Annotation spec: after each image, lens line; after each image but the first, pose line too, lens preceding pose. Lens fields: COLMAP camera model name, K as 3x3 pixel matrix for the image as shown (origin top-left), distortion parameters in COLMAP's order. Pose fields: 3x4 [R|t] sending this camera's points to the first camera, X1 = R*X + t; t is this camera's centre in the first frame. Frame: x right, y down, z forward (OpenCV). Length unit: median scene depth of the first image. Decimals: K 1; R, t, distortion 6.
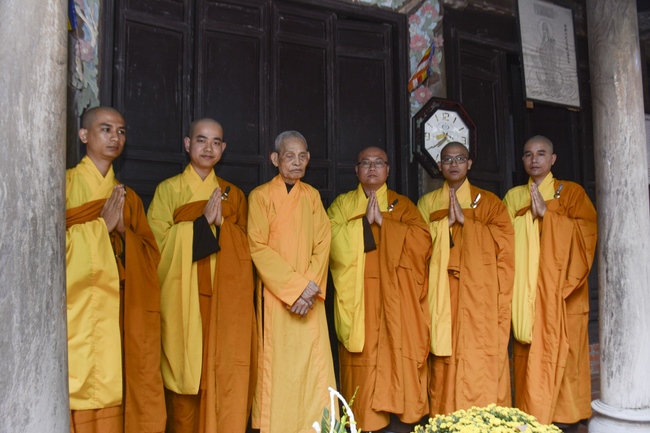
lens RADIAL K [[485.6, 0, 324.7], [0, 485.6, 243.3], [0, 0, 1]] dist [-0.177045, 0.098613]
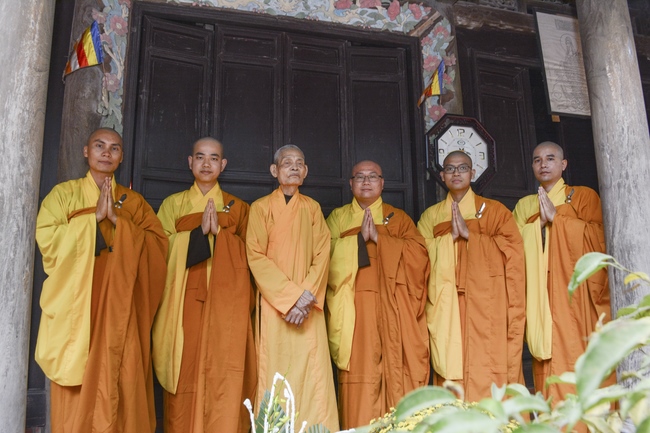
lens RADIAL K [[492.1, 0, 326.1], [0, 492.1, 217.0], [0, 0, 1]] dist [-0.187983, 0.129156]
pose [[0.988662, -0.022398, -0.148479, 0.157625], [-0.000245, 0.988571, -0.150754, 0.077243], [0.150159, 0.149082, 0.977357, -0.001755]]
